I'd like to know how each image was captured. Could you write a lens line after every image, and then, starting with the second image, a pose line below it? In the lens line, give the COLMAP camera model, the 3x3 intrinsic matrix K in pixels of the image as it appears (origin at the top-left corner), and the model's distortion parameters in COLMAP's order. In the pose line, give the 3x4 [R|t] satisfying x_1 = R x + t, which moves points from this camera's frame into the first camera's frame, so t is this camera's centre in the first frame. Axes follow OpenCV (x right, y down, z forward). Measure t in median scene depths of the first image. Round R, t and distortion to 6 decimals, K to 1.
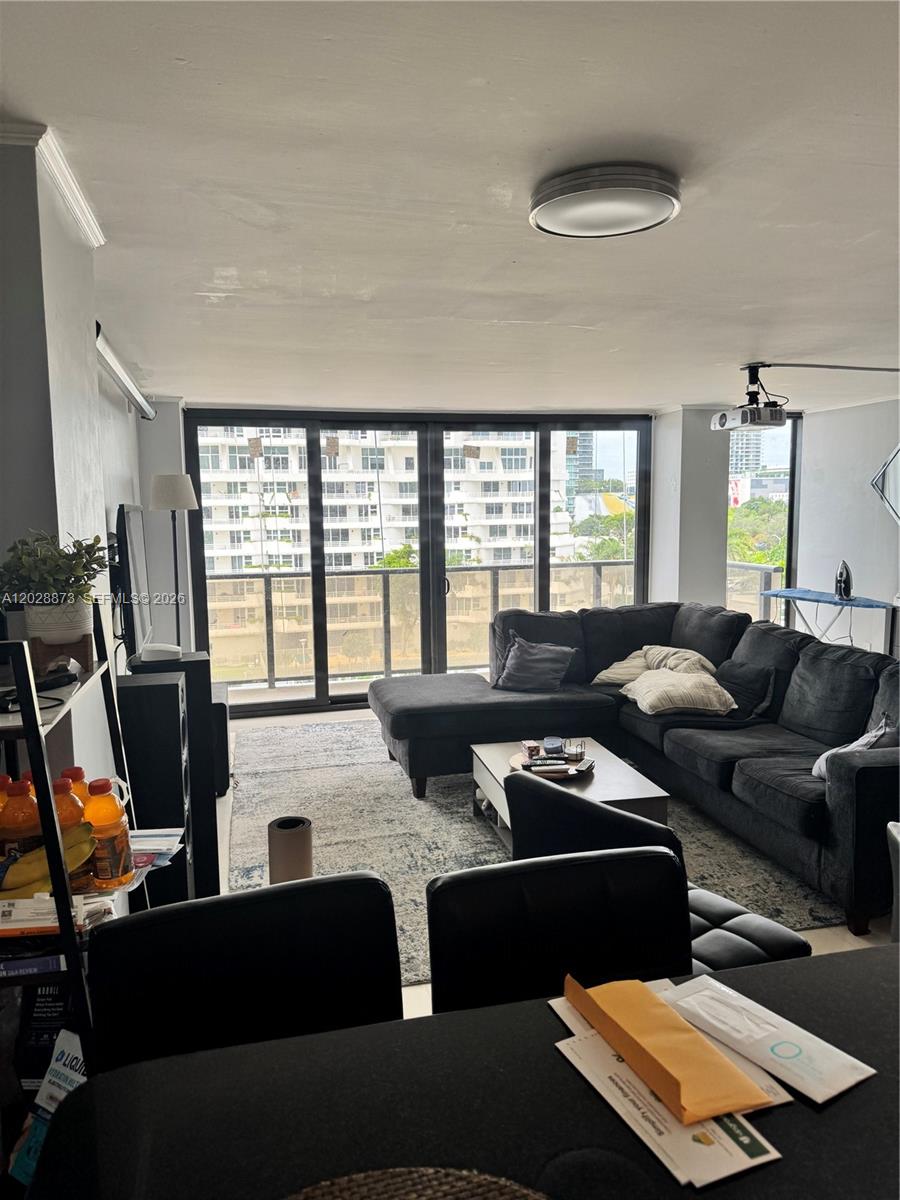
lens RADIAL K [[847.8, 0, 443.9], [0, 847.8, 608.8], [0, 0, 1]] dist [0.075039, -0.120884]
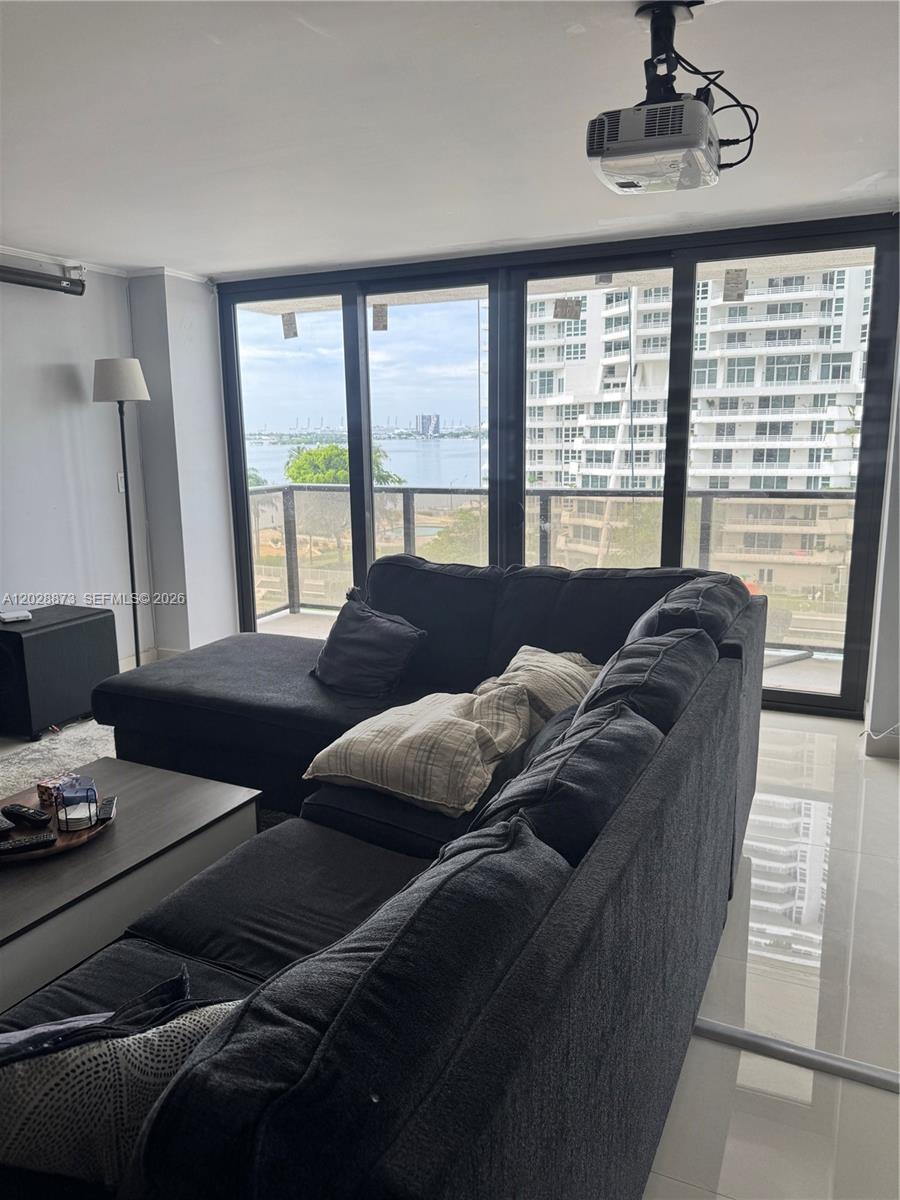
lens RADIAL K [[847.8, 0, 439.0], [0, 847.8, 605.1], [0, 0, 1]] dist [0.075039, -0.120884]
pose [[0.777210, 0.128329, -0.616016, 0.570372], [-0.072615, 0.990734, 0.114775, -0.041865], [0.625037, -0.044472, 0.779327, 0.614226]]
